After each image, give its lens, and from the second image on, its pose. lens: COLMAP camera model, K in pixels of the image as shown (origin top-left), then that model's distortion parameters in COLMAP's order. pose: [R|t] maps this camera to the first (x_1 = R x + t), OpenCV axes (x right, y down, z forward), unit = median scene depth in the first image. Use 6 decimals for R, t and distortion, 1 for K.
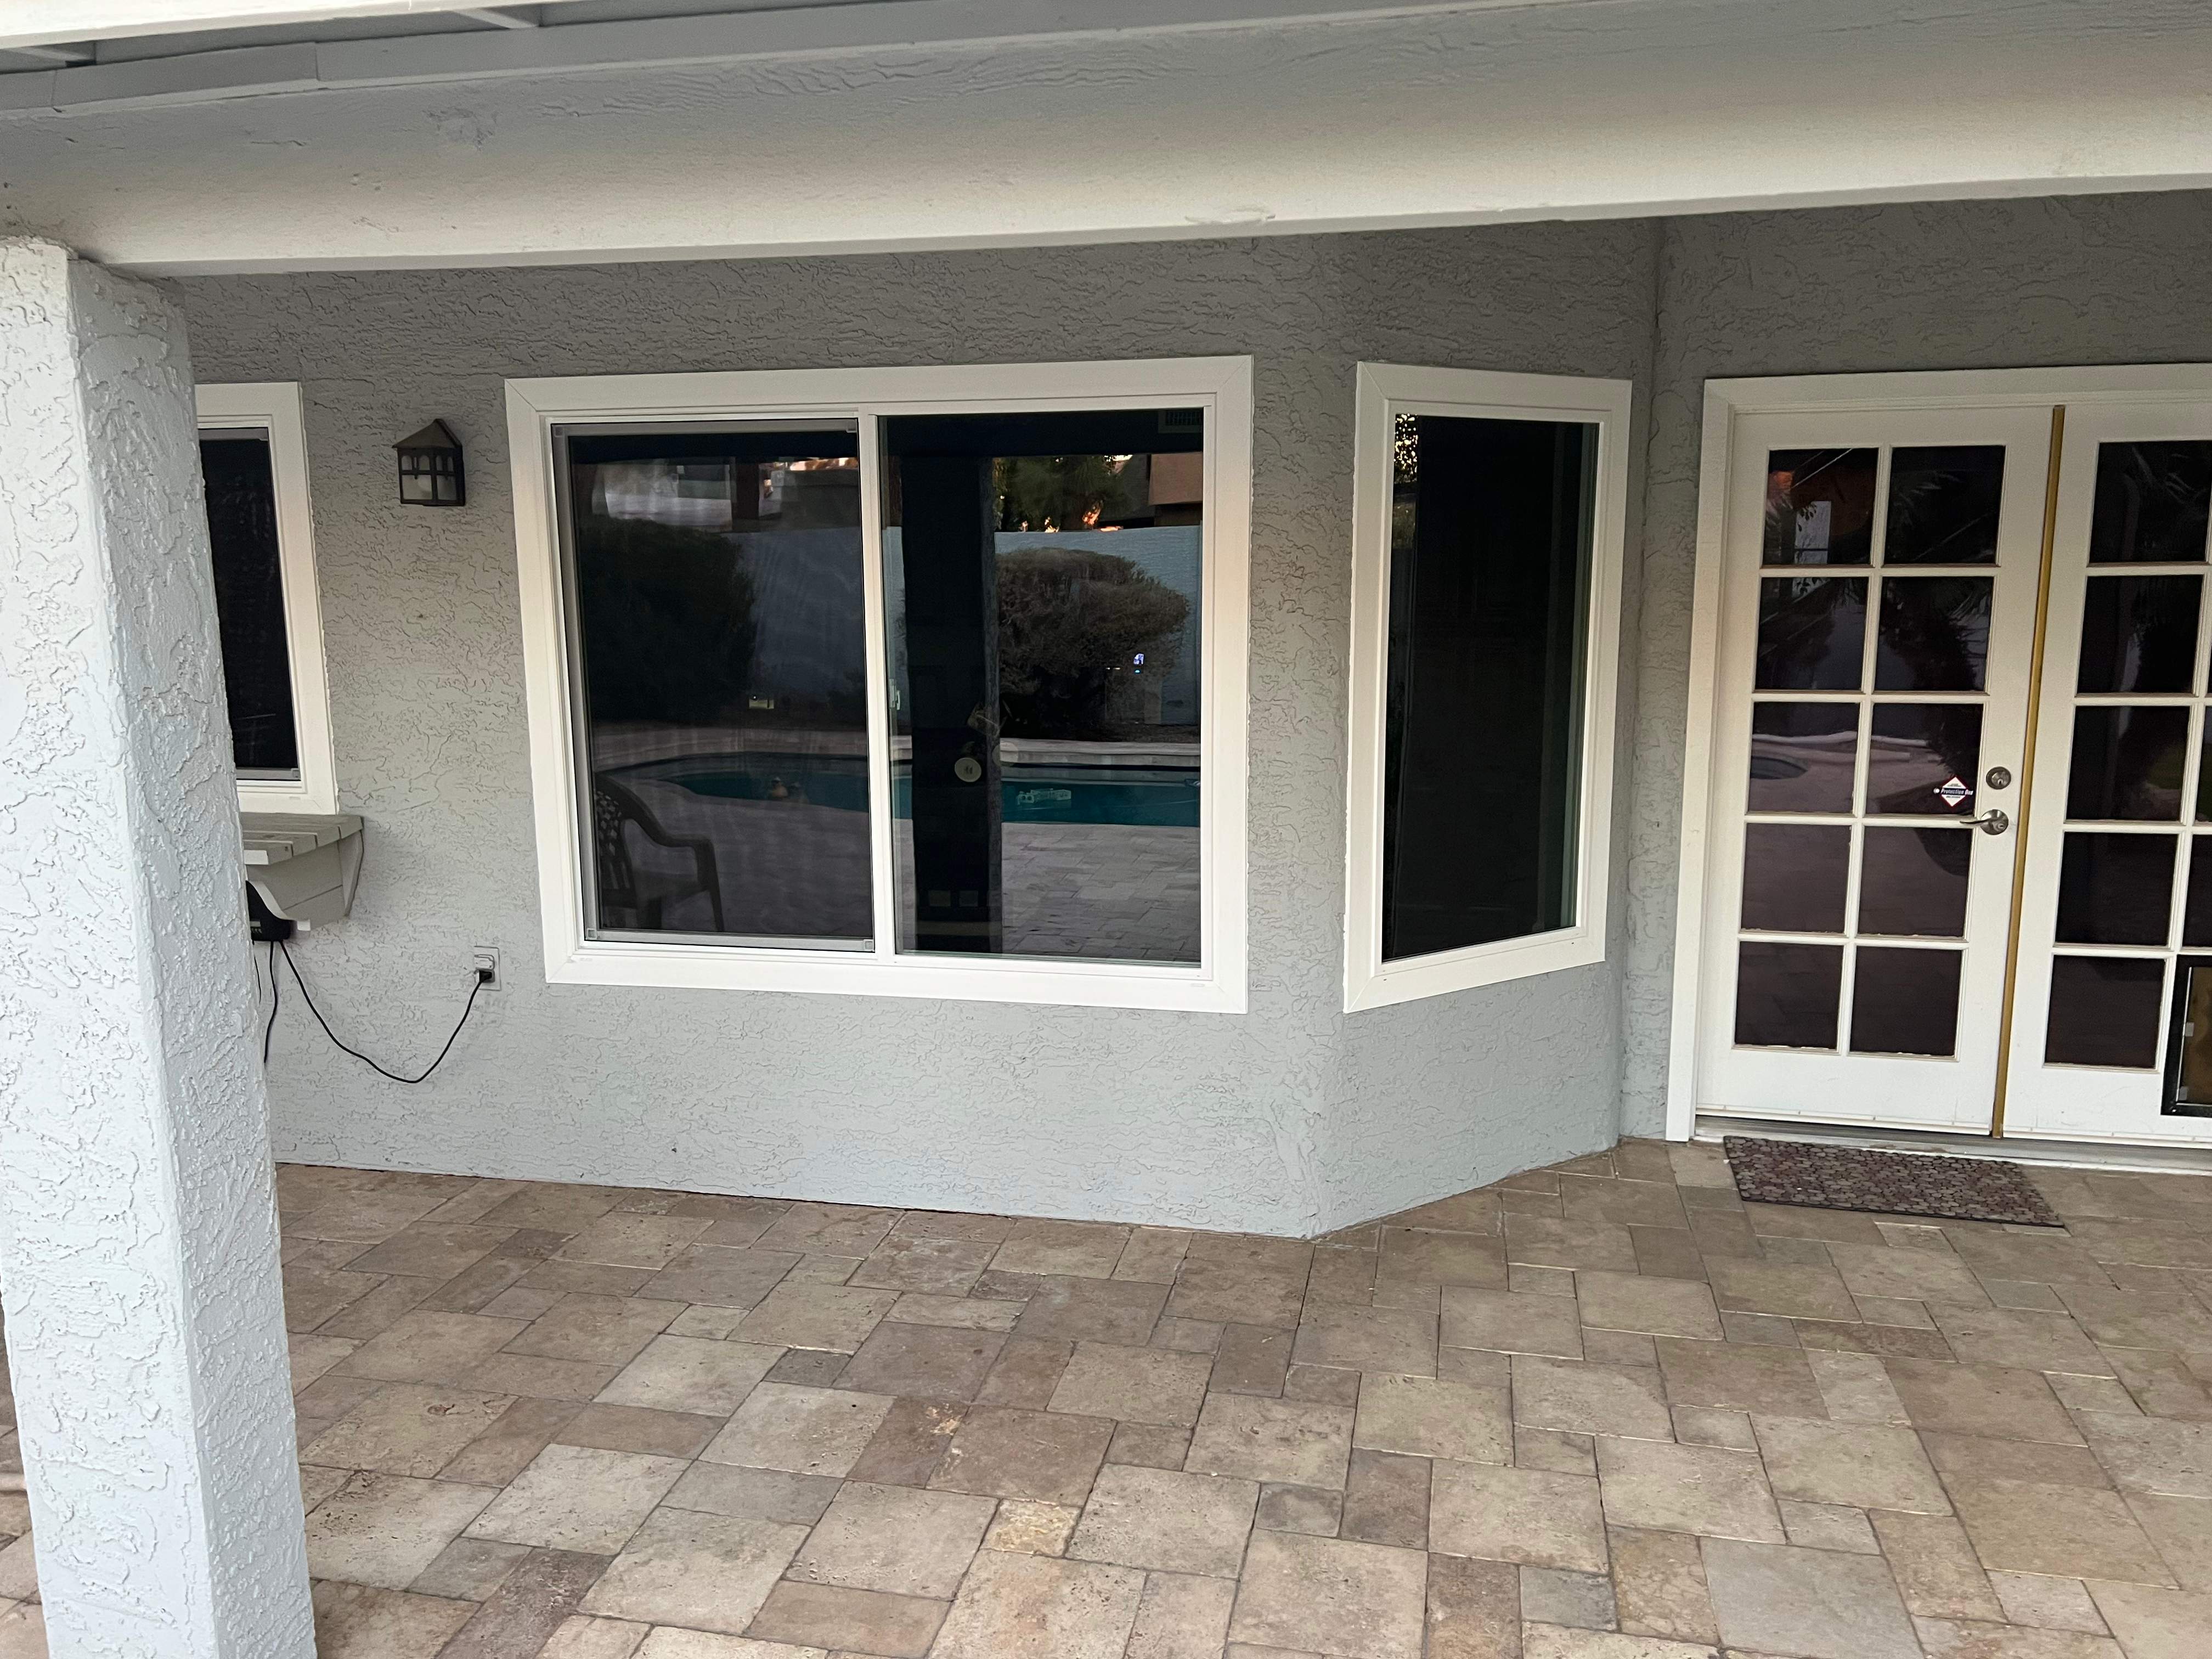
lens RADIAL K [[1661.9, 0, 1103.3], [0, 1661.9, 846.8], [0, 0, 1]] dist [0.066658, -0.101953]
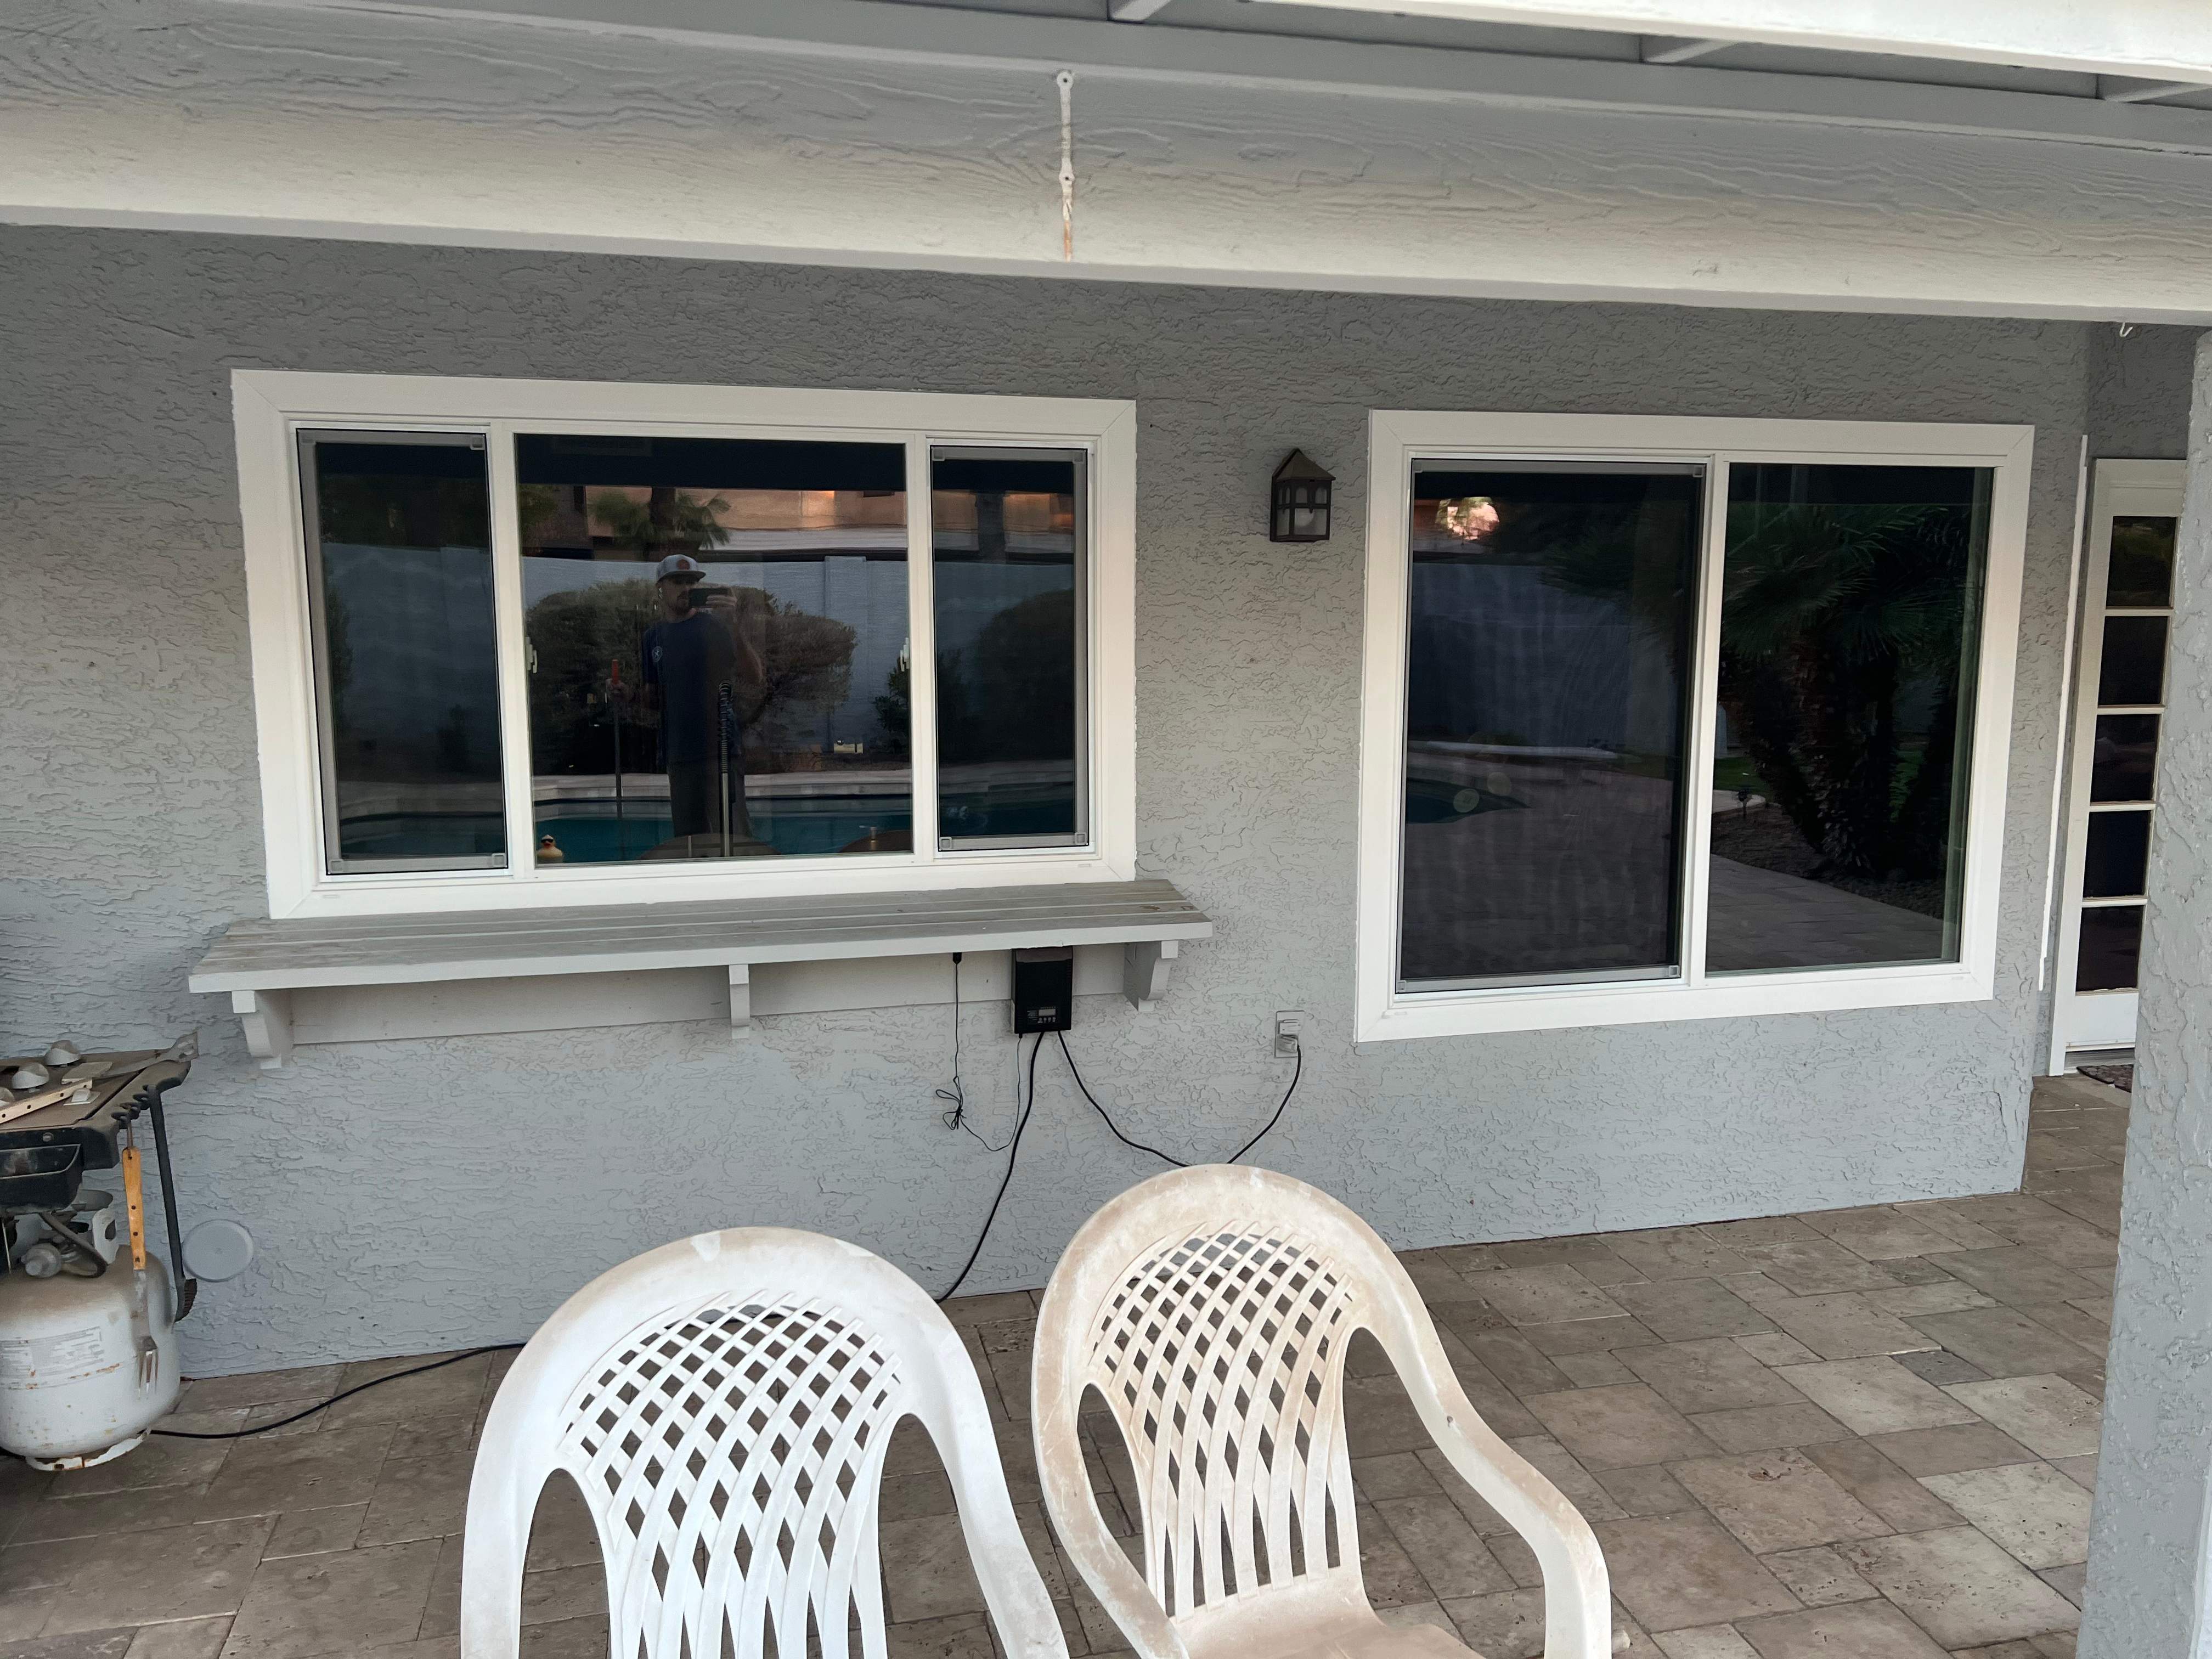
lens RADIAL K [[1631.3, 0, 1106.0], [0, 1631.3, 829.5], [0, 0, 1]] dist [0.061175, -0.095361]
pose [[0.902305, -0.054338, 0.427661, -0.893104], [0.065236, 0.997811, -0.010858, -0.040664], [-0.426134, 0.037696, 0.903874, 0.229945]]
